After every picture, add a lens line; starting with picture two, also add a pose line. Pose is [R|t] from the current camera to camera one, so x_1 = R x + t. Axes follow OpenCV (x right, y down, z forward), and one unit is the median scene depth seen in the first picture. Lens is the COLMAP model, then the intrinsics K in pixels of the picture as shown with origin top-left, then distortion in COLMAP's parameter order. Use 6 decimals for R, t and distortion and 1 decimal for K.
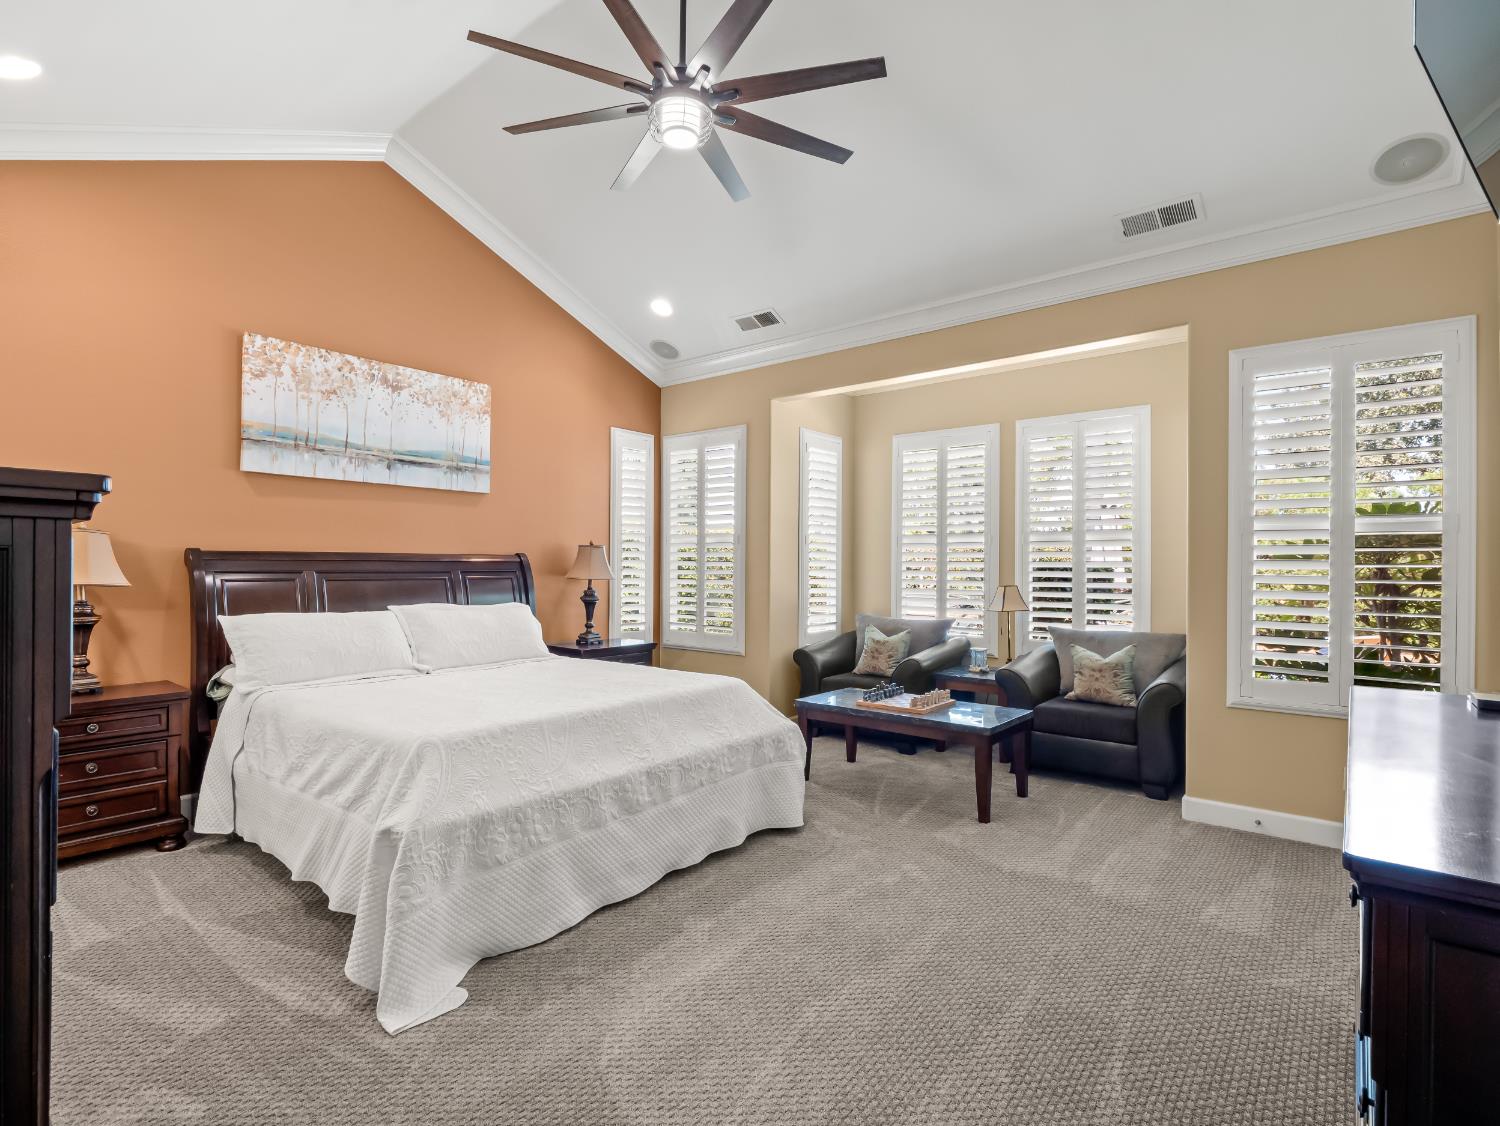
lens RADIAL K [[749.8, 0, 751.7], [0, 749.8, 556.1], [0, 0, 1]] dist [-0.020202, 0.002111]
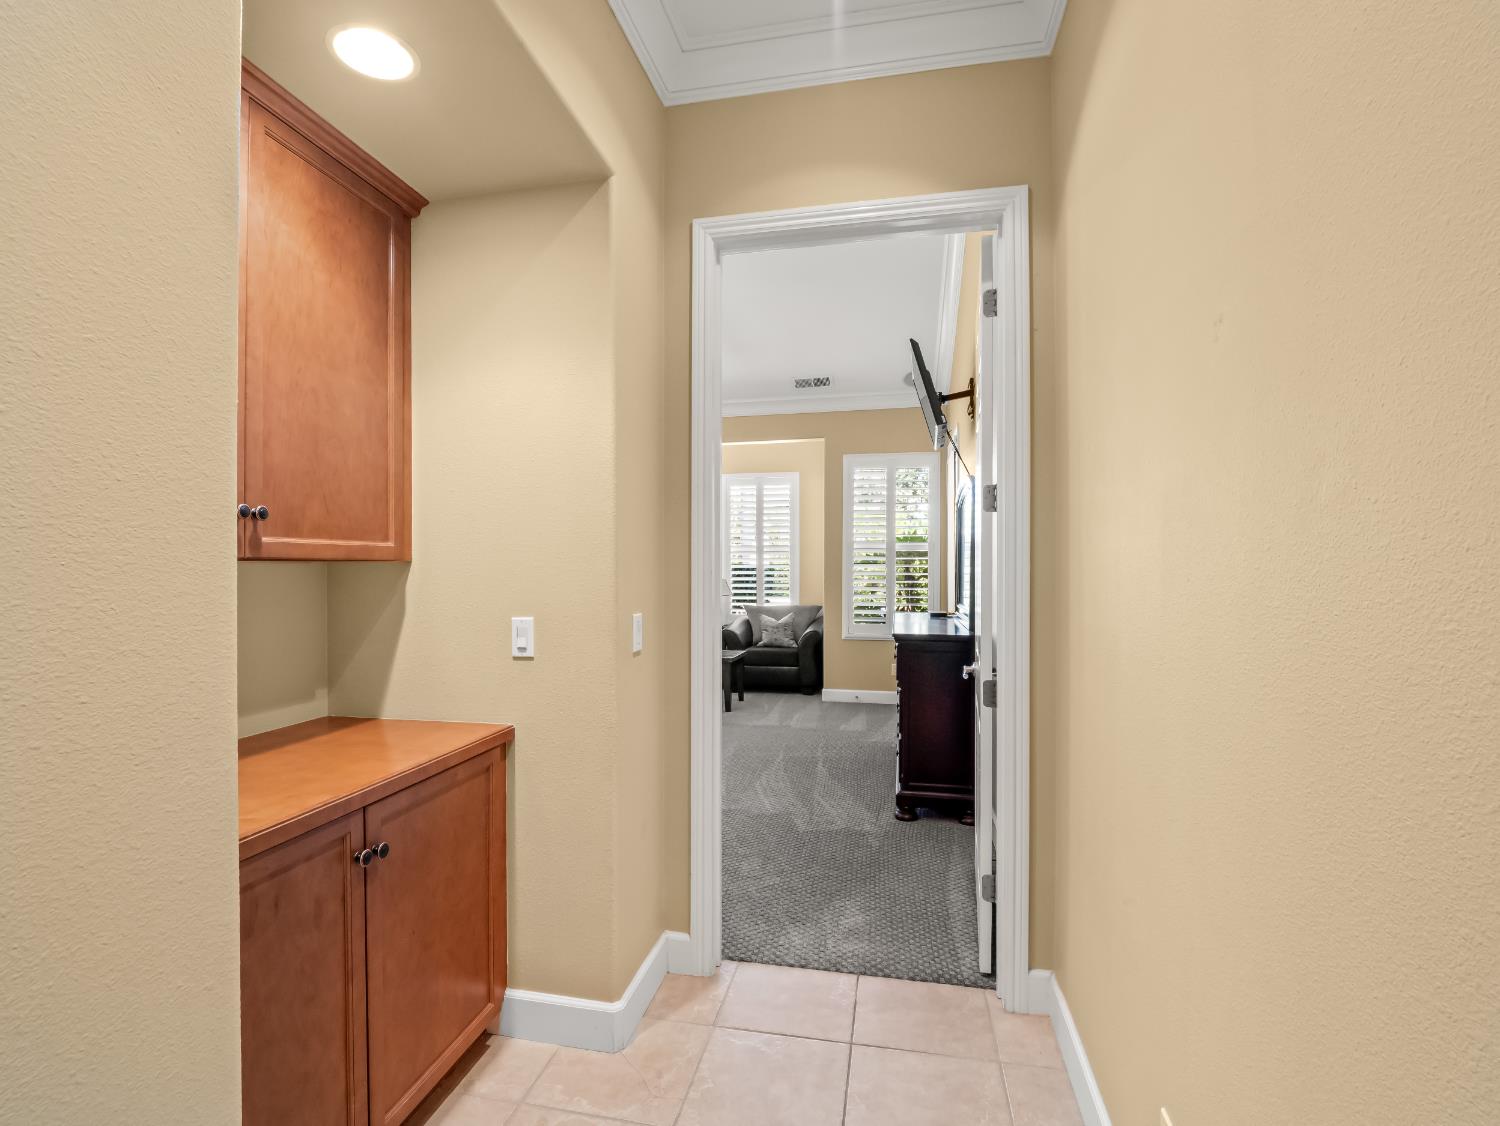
lens RADIAL K [[728.4, 0, 747.6], [0, 728.4, 565.5], [0, 0, 1]] dist [-0.008201, -0.001480]
pose [[0.886395, -0.006102, 0.462890, -0.399353], [0.001276, 0.999942, 0.010737, -0.009325], [-0.462928, -0.008927, 0.886351, -0.494010]]
